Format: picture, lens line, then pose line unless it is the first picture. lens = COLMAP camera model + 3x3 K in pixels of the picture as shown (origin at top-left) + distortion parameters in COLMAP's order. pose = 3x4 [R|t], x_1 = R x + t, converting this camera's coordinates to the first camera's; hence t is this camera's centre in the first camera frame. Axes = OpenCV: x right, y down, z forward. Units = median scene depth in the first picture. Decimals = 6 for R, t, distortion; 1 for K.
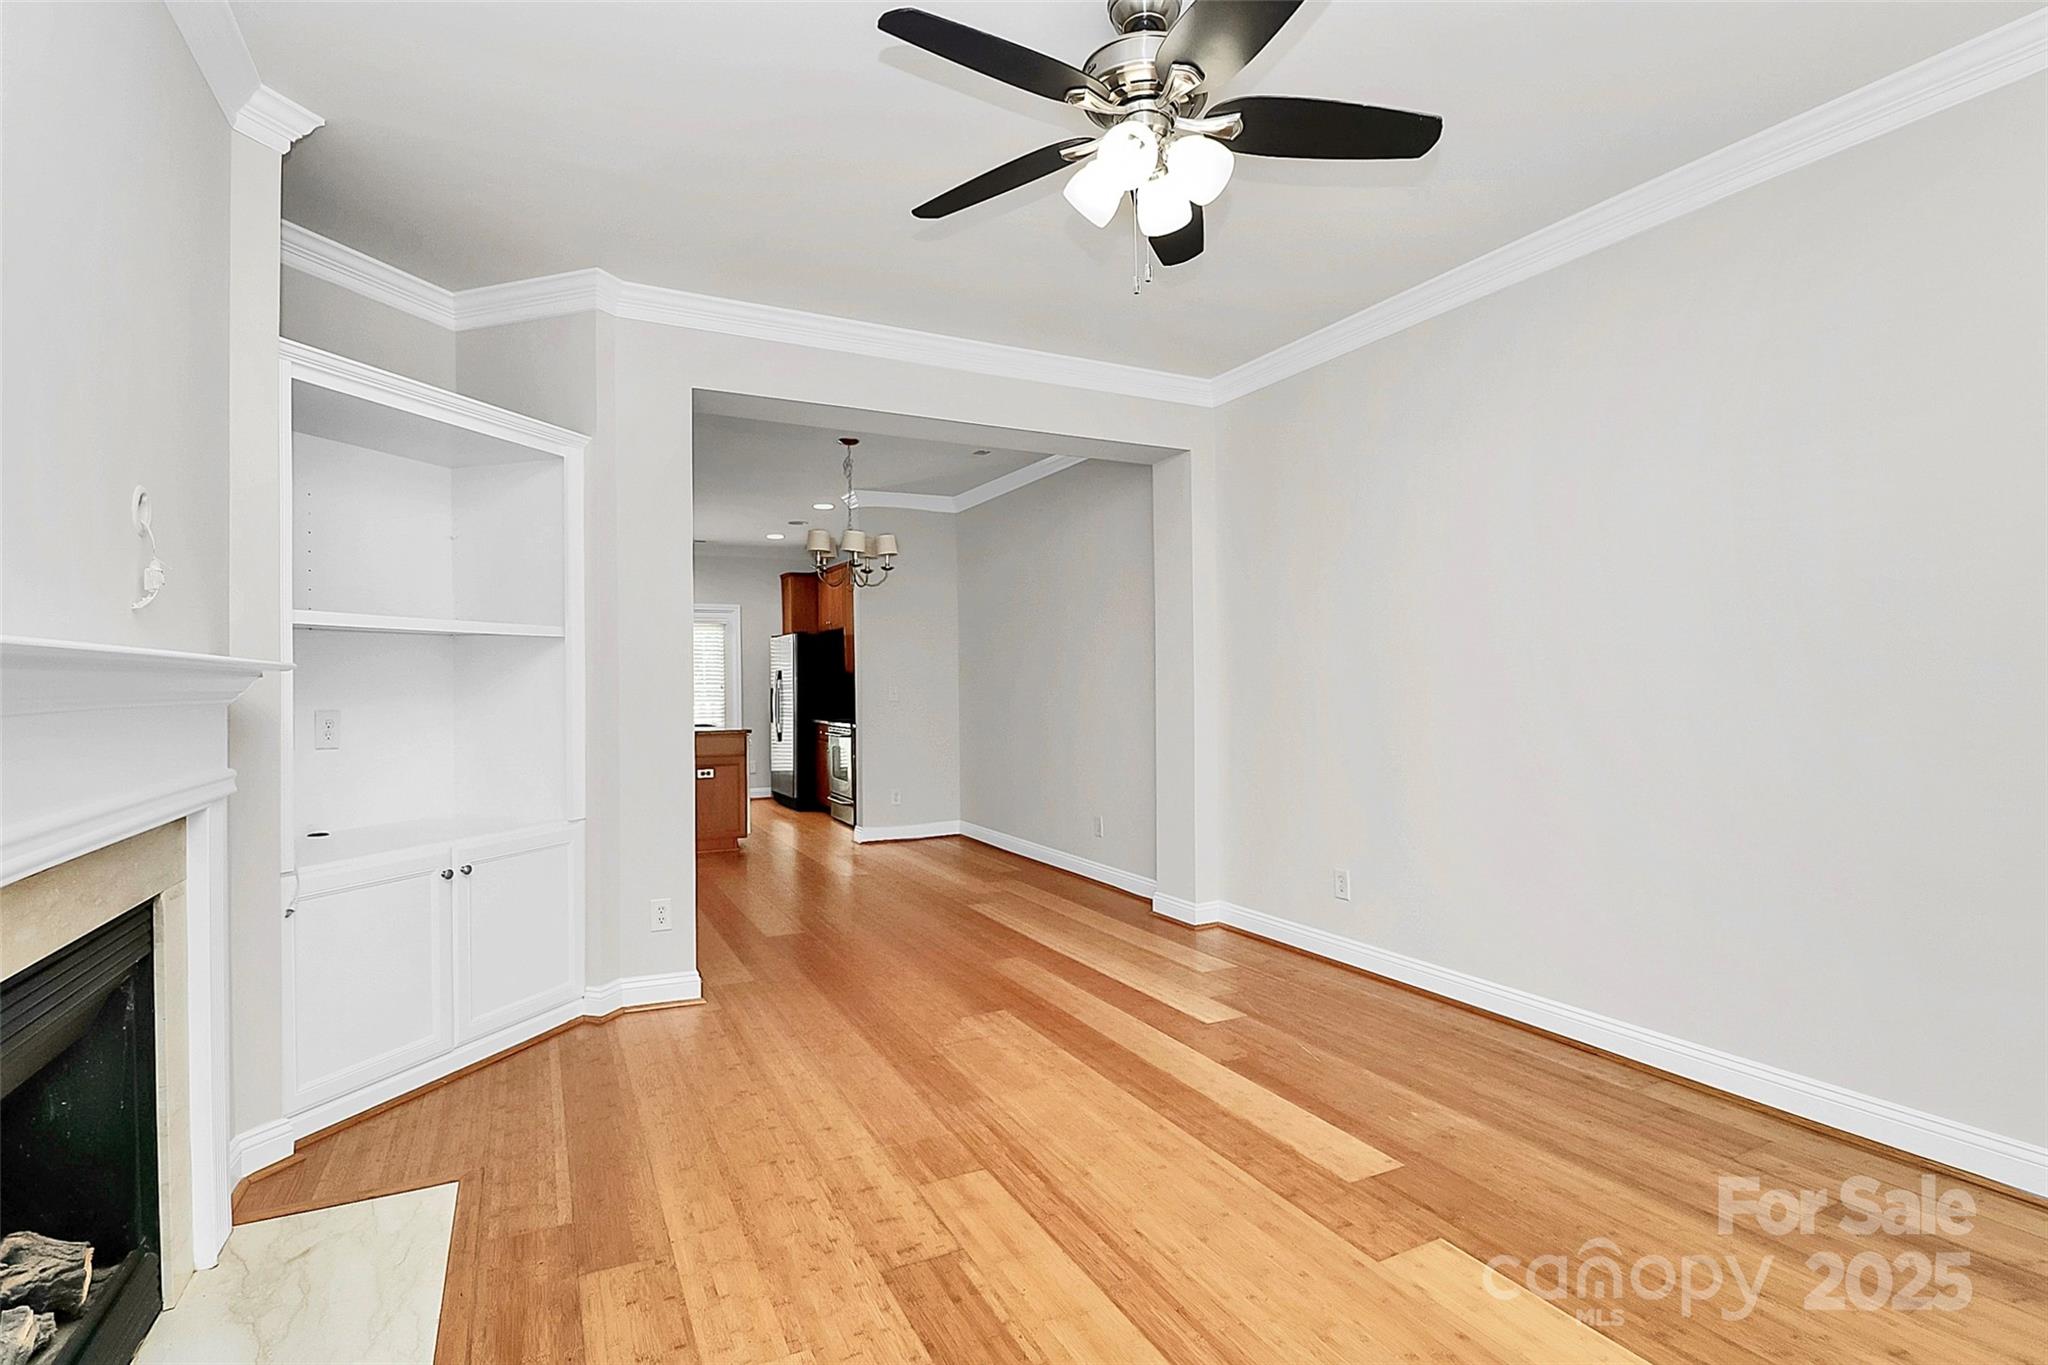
lens RADIAL K [[983.0, 0, 1002.5], [0, 983.0, 686.2], [0, 0, 1]] dist [0.003292, -0.000207]
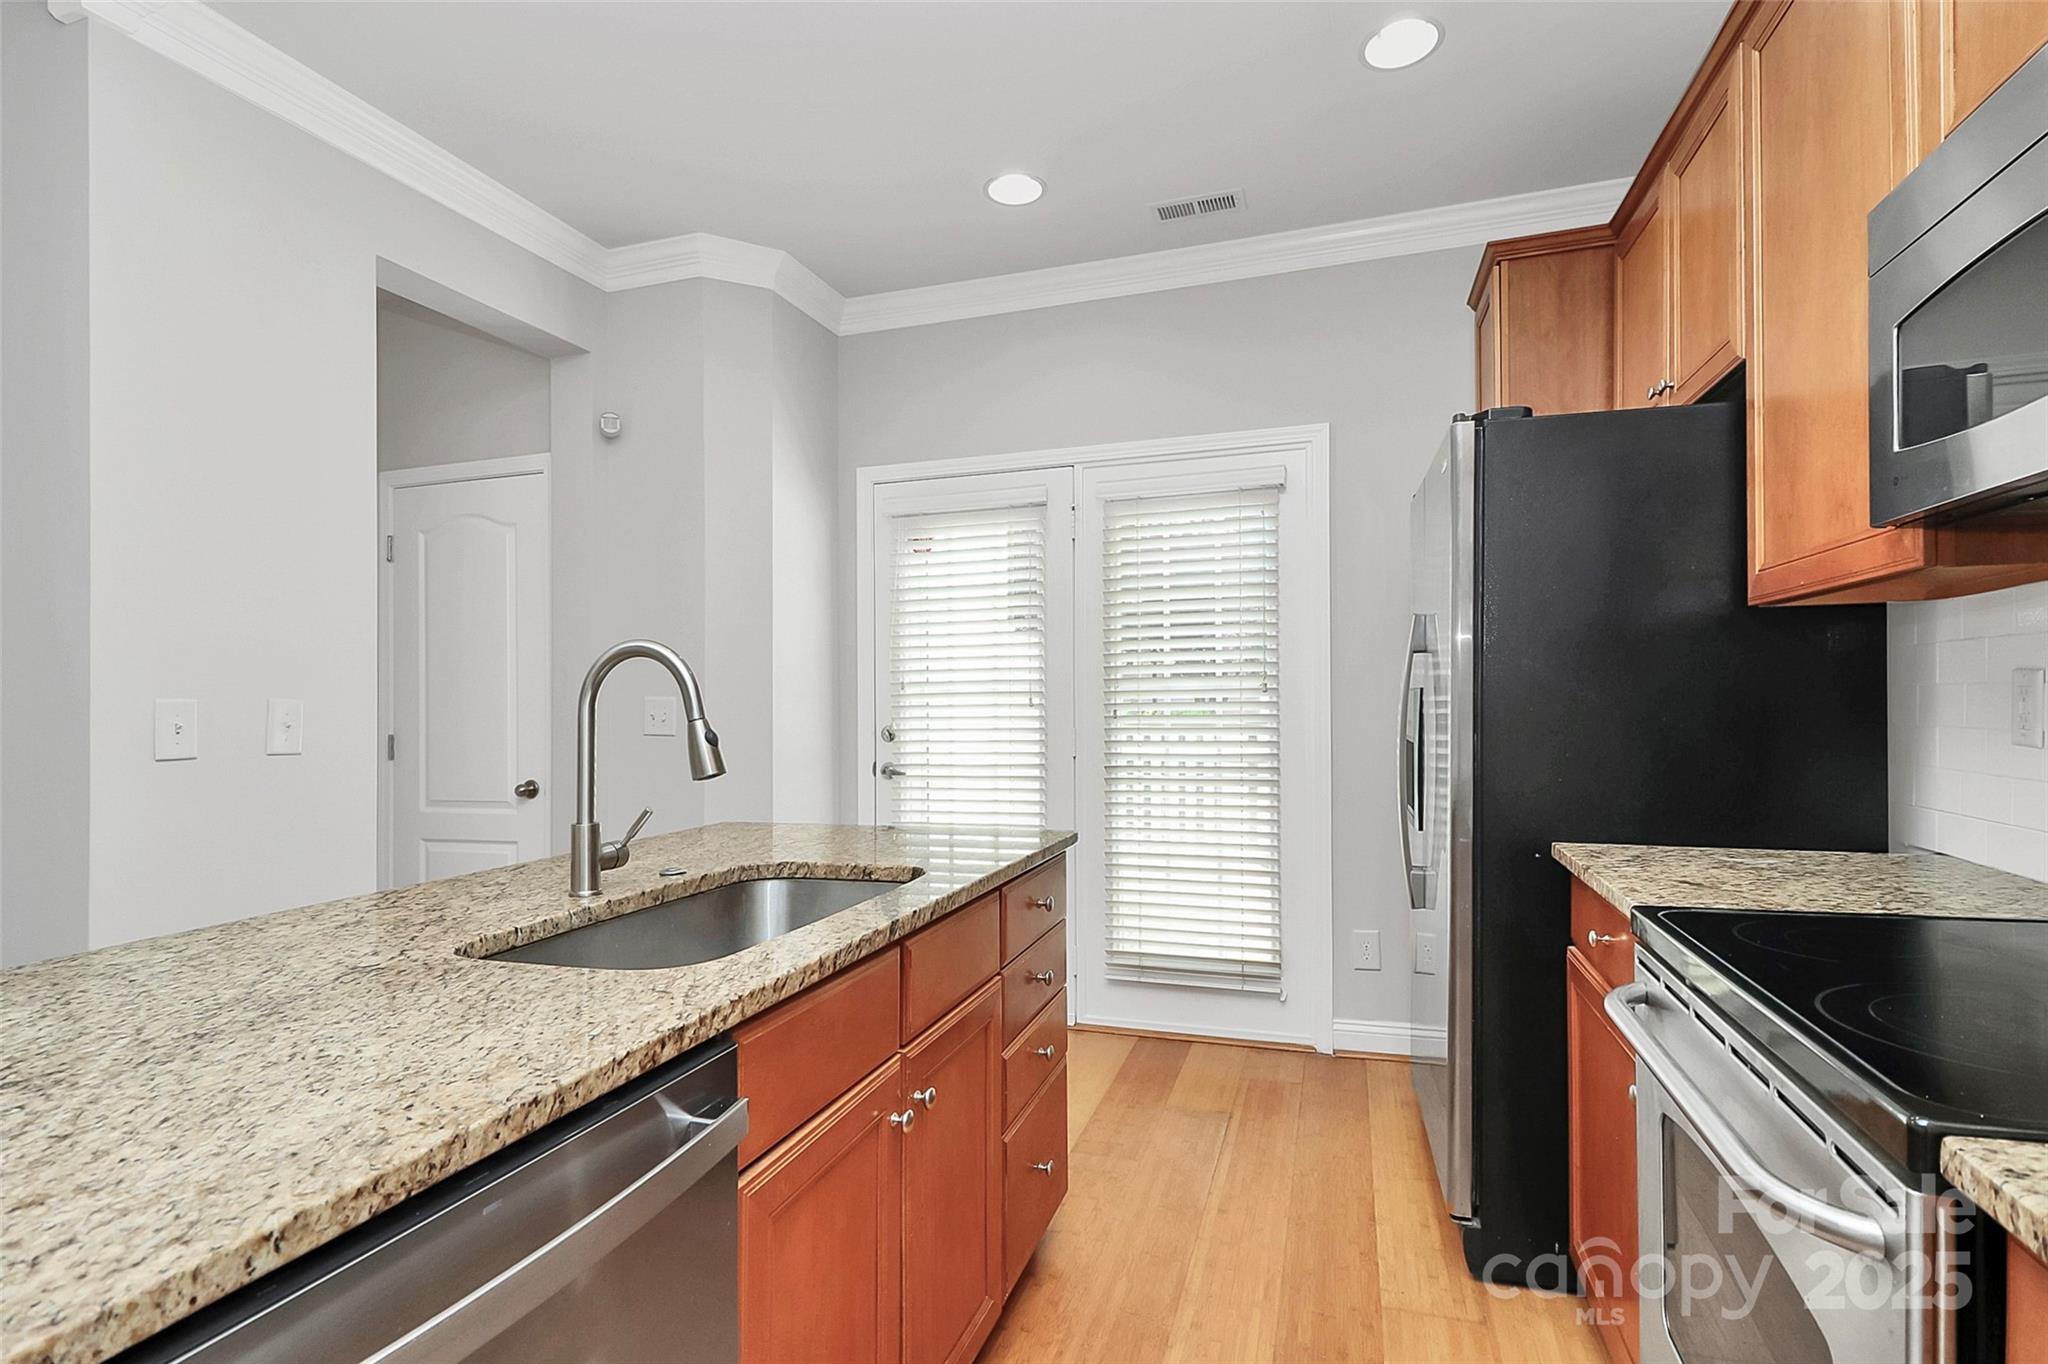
lens RADIAL K [[994.8, 0, 1031.2], [0, 994.8, 700.2], [0, 0, 1]] dist [0.001687, -0.011814]
pose [[0.727541, 0.000003, -0.686064, -0.448293], [0.005553, 0.999967, 0.005893, 0.008898], [0.686041, -0.008097, 0.727518, 2.616537]]
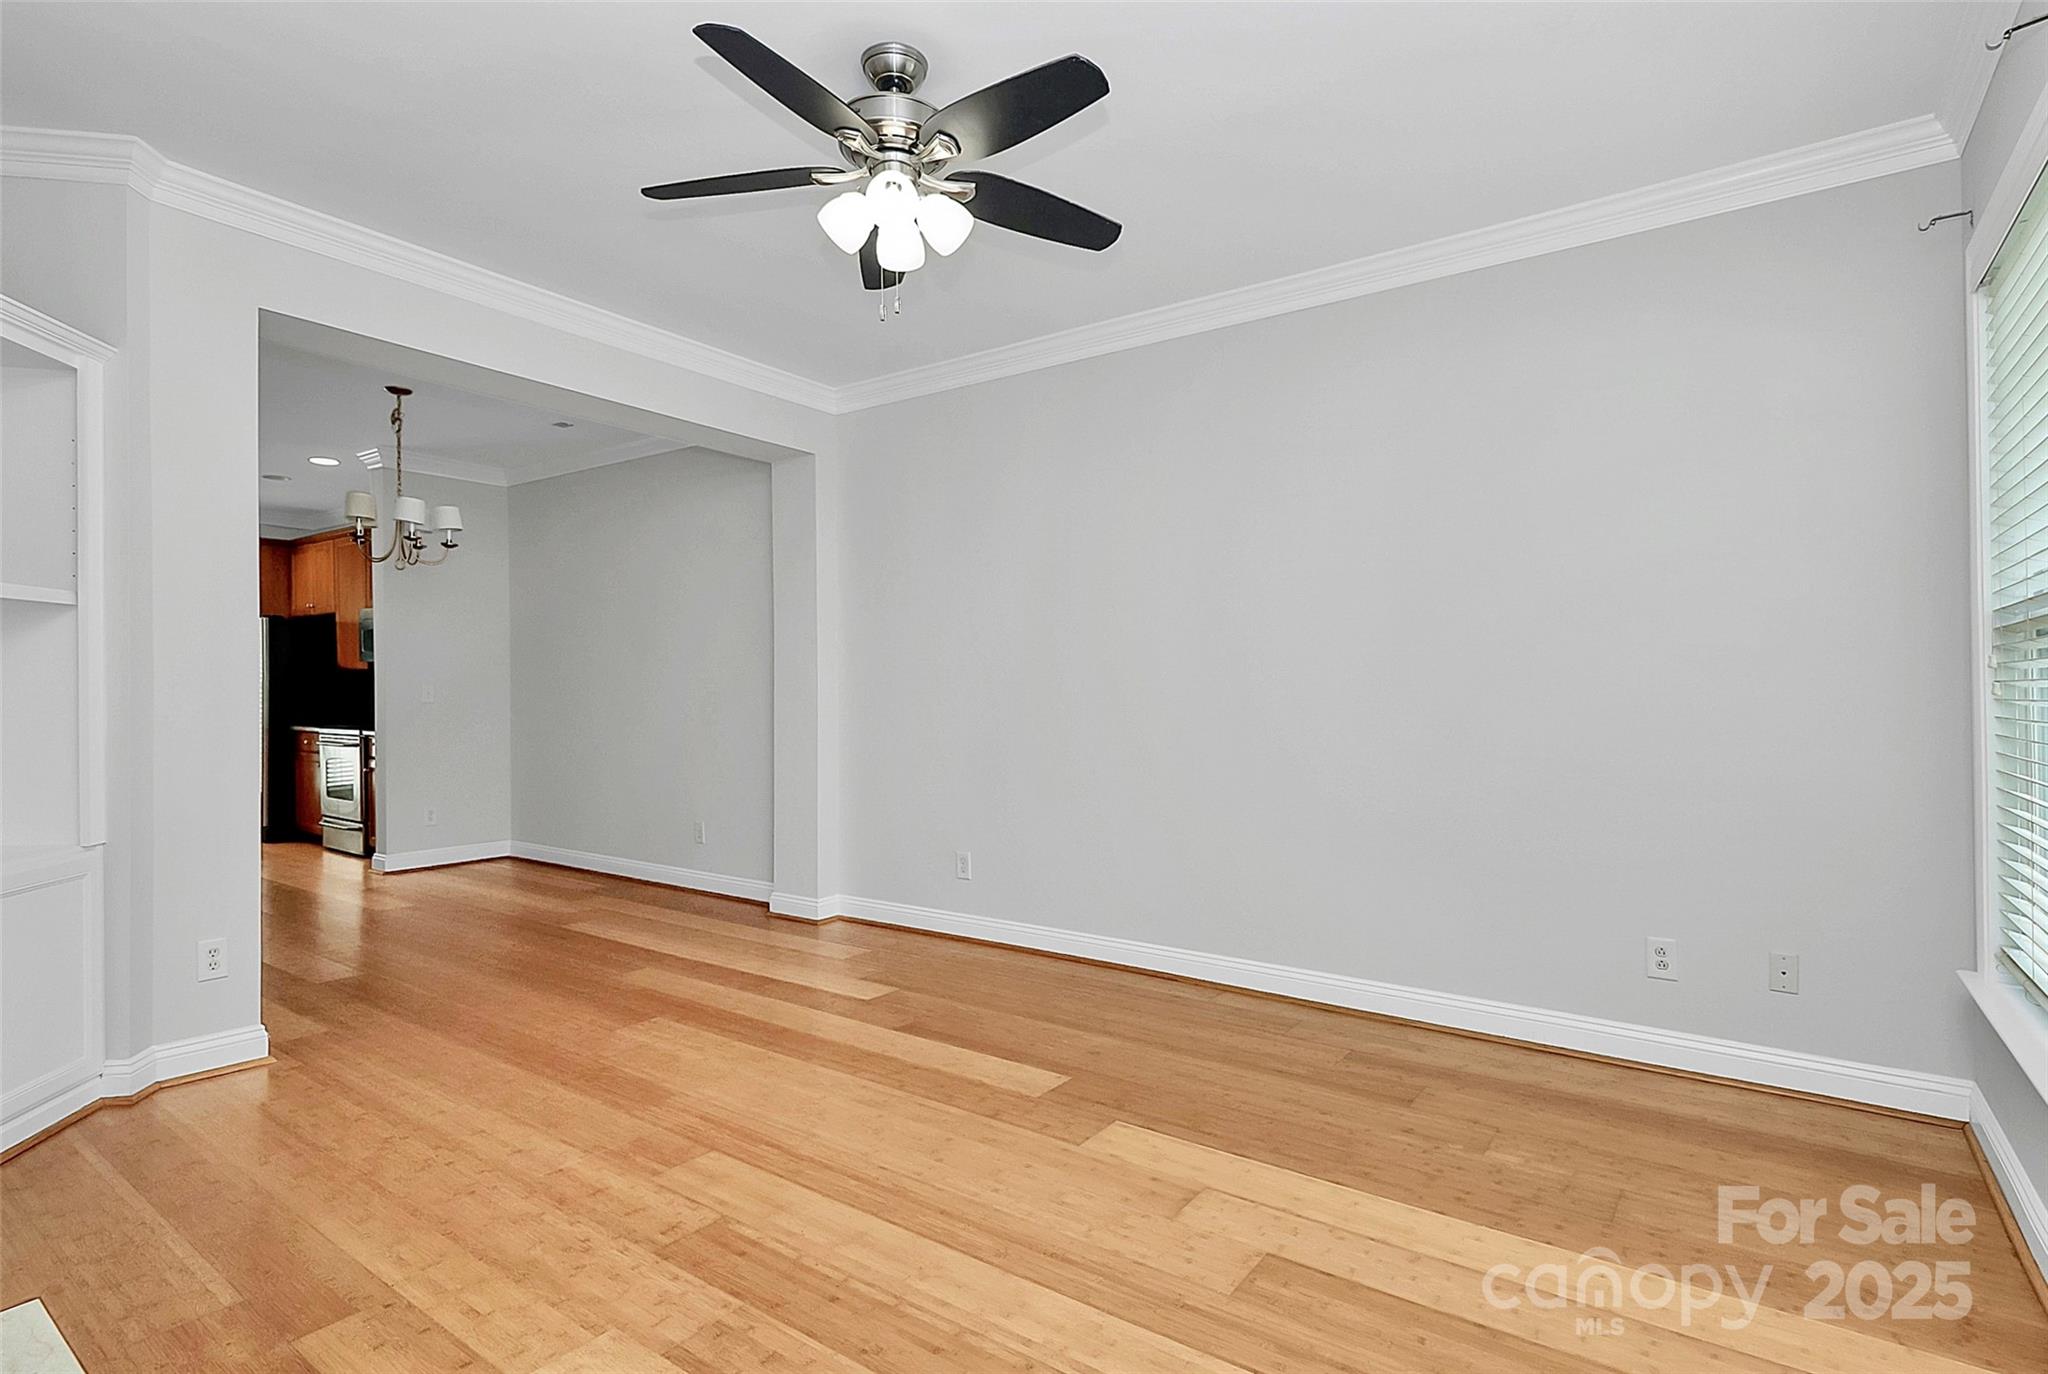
lens RADIAL K [[1052.7, 0, 999.8], [0, 1052.7, 685.1], [0, 0, 1]] dist [0.040004, -0.001275]
pose [[0.892746, 0.009132, 0.450467, -0.219791], [-0.005142, 0.999936, -0.010082, 0.018661], [-0.450530, 0.006685, 0.892736, -0.099002]]
